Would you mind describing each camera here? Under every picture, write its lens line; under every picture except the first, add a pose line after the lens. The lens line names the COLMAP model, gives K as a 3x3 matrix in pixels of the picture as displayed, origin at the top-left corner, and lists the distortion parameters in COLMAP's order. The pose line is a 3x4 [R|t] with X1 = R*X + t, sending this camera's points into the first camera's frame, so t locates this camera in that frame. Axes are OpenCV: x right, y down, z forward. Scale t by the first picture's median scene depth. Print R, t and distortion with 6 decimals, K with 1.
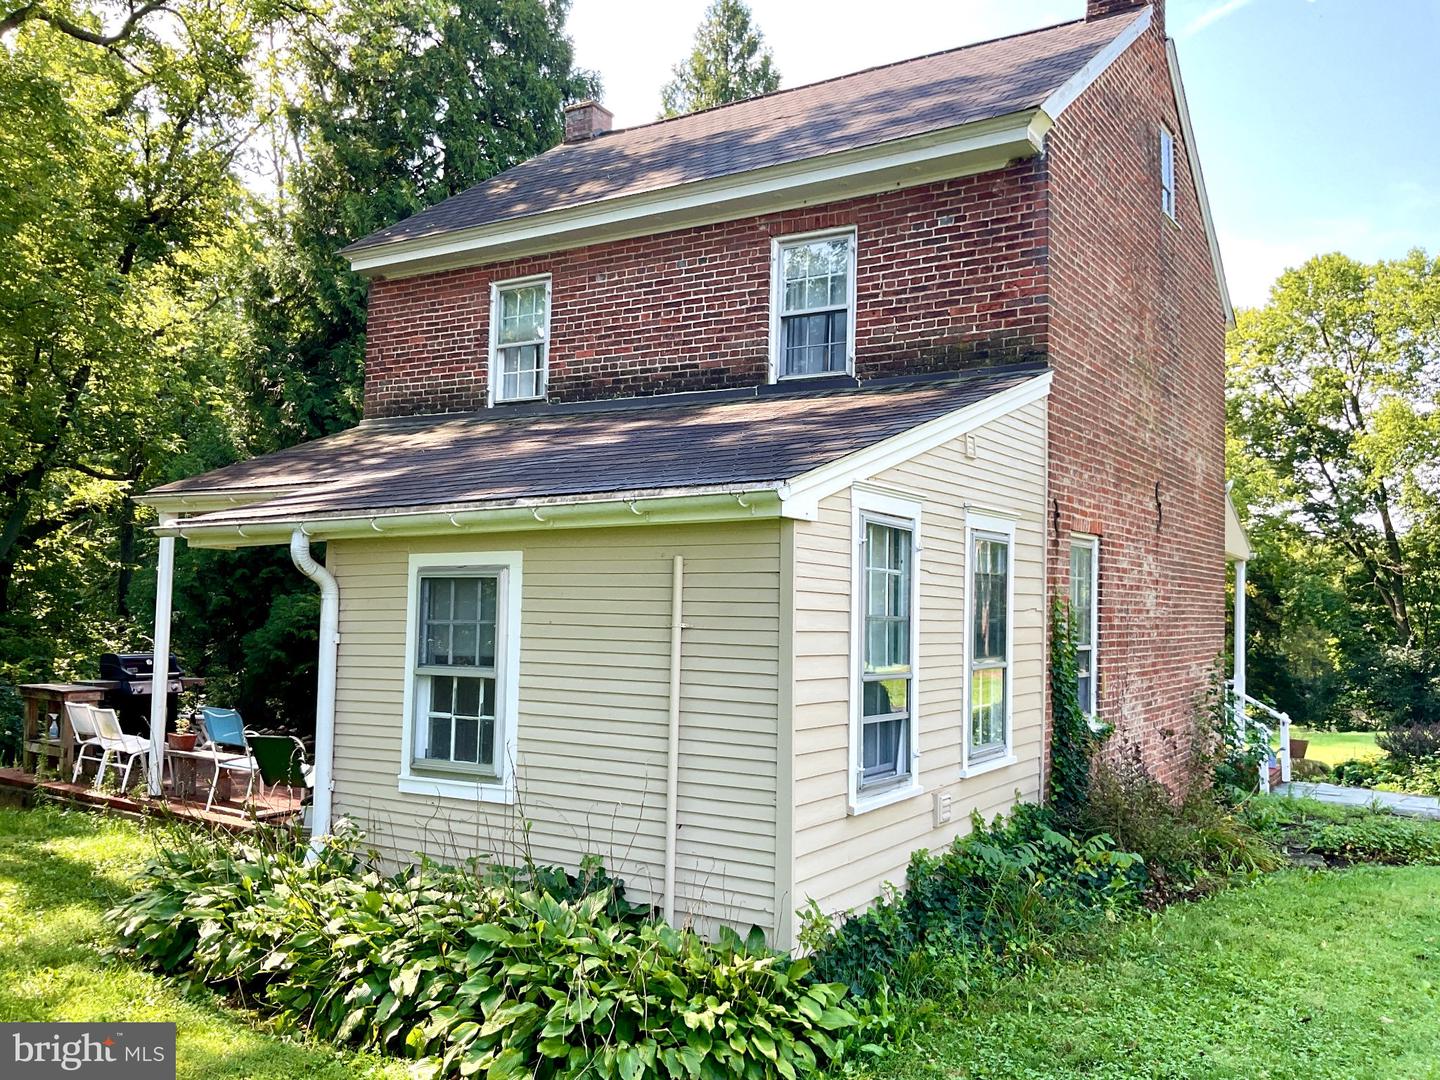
lens RADIAL K [[1202.7, 0, 720.0], [0, 1202.7, 540.0], [0, 0, 1]] dist [0.143486, -0.131342]
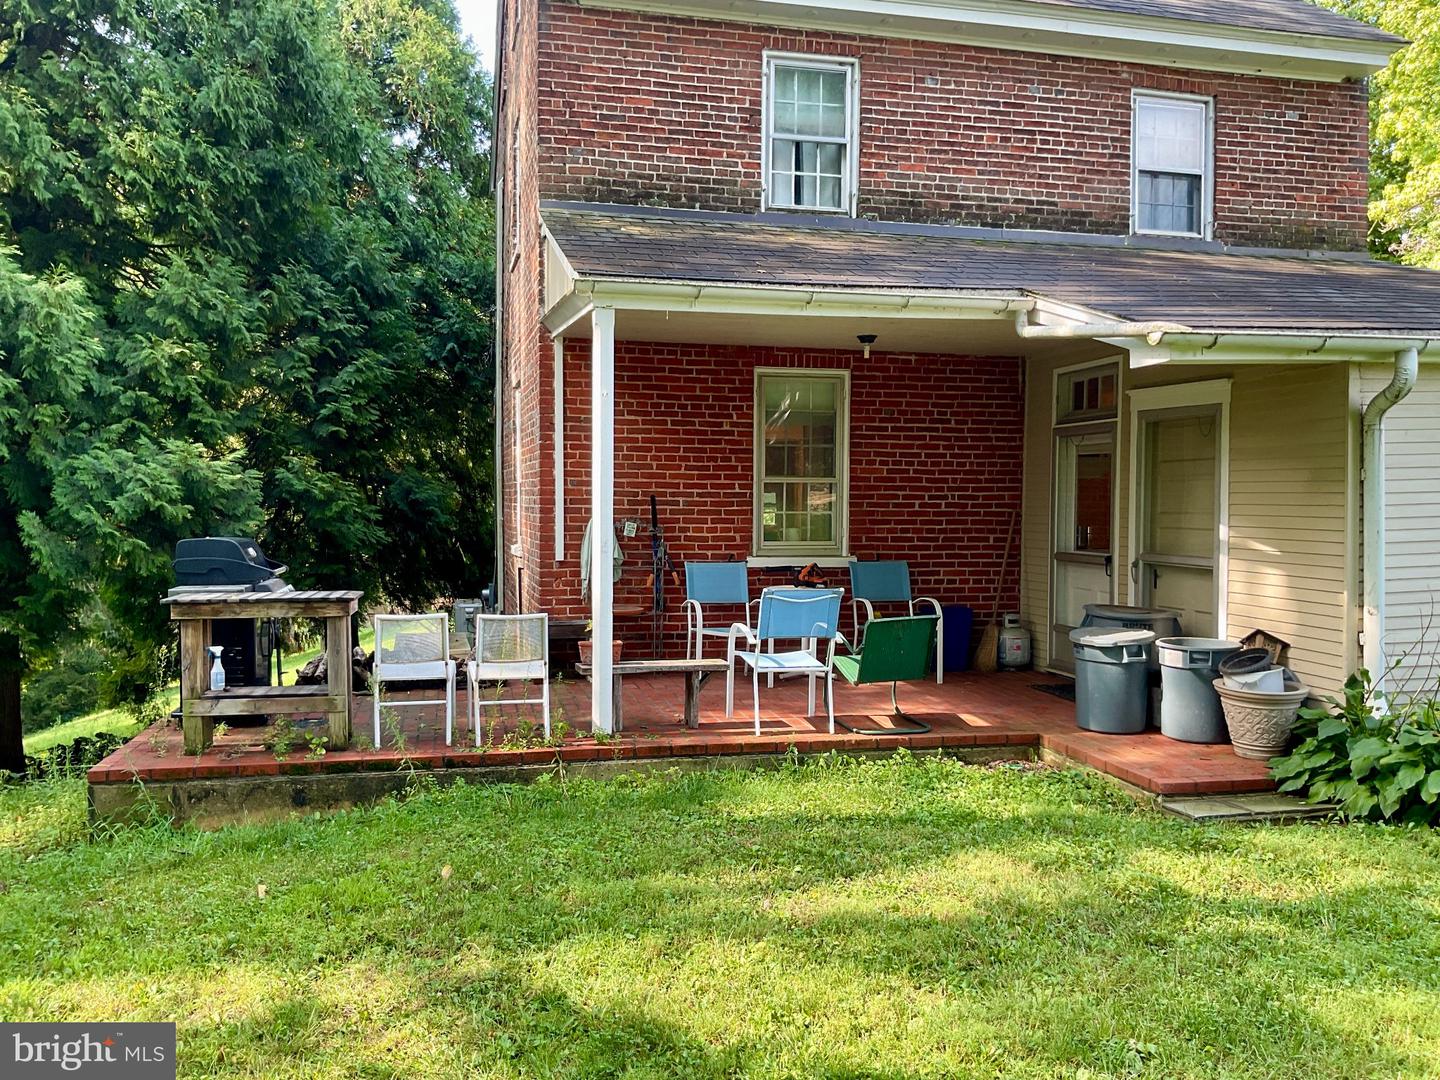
lens RADIAL K [[1212.9, 0, 720.0], [0, 1212.9, 540.0], [0, 0, 1]] dist [0.061309, -0.131978]
pose [[0.680412, -0.047542, 0.731286, -0.912913], [-0.025411, 0.995763, 0.088380, 0.040802], [-0.732389, -0.078718, 0.676321, 0.521344]]
